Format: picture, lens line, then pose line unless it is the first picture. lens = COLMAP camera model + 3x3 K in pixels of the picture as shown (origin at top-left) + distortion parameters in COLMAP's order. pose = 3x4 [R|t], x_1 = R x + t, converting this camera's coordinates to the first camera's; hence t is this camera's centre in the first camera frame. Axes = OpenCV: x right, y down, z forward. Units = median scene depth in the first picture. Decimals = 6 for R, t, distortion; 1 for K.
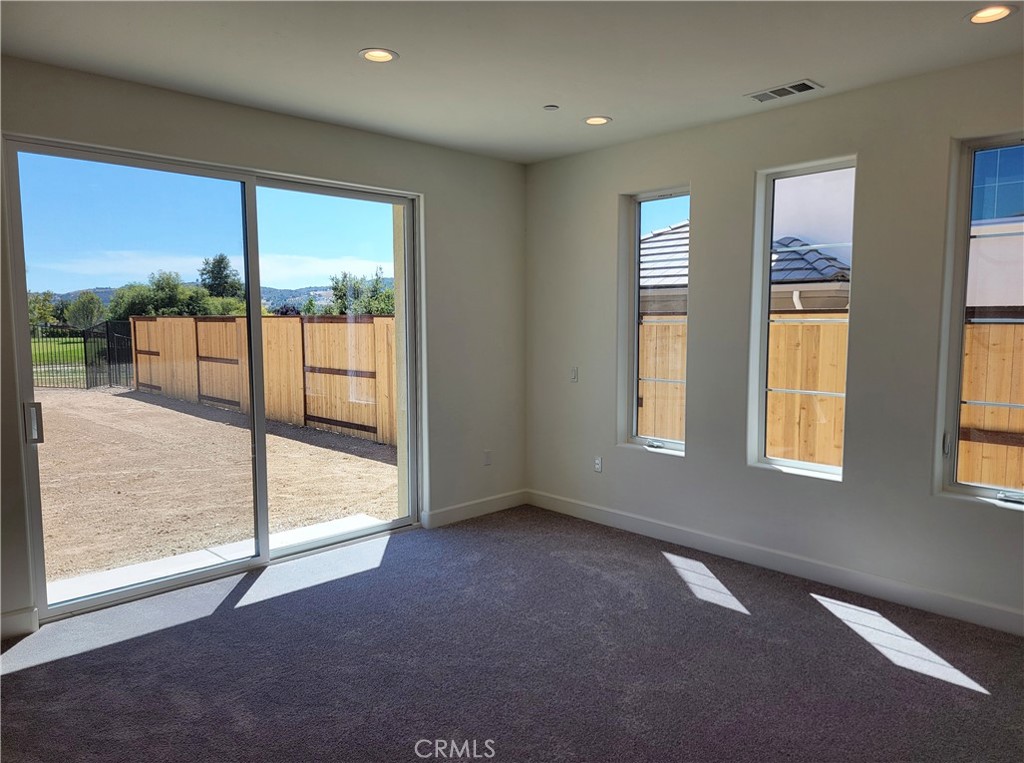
lens RADIAL K [[712.3, 0, 512.1], [0, 712.3, 393.5], [0, 0, 1]] dist [0.077696, -0.056344]
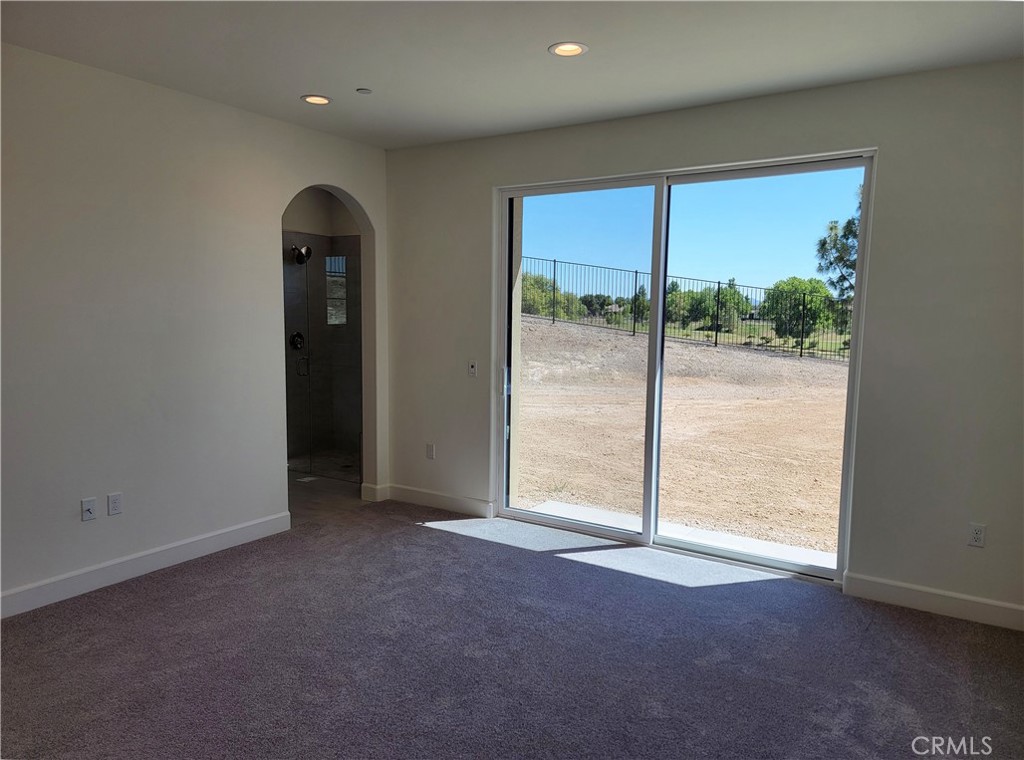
lens RADIAL K [[712.3, 0, 512.1], [0, 712.3, 392.0], [0, 0, 1]] dist [0.077696, -0.056344]
pose [[0.239167, 0.118980, -0.963661, 0.608551], [-0.120129, 0.988465, 0.092228, -0.059637], [0.963519, 0.093706, 0.250702, 0.531431]]
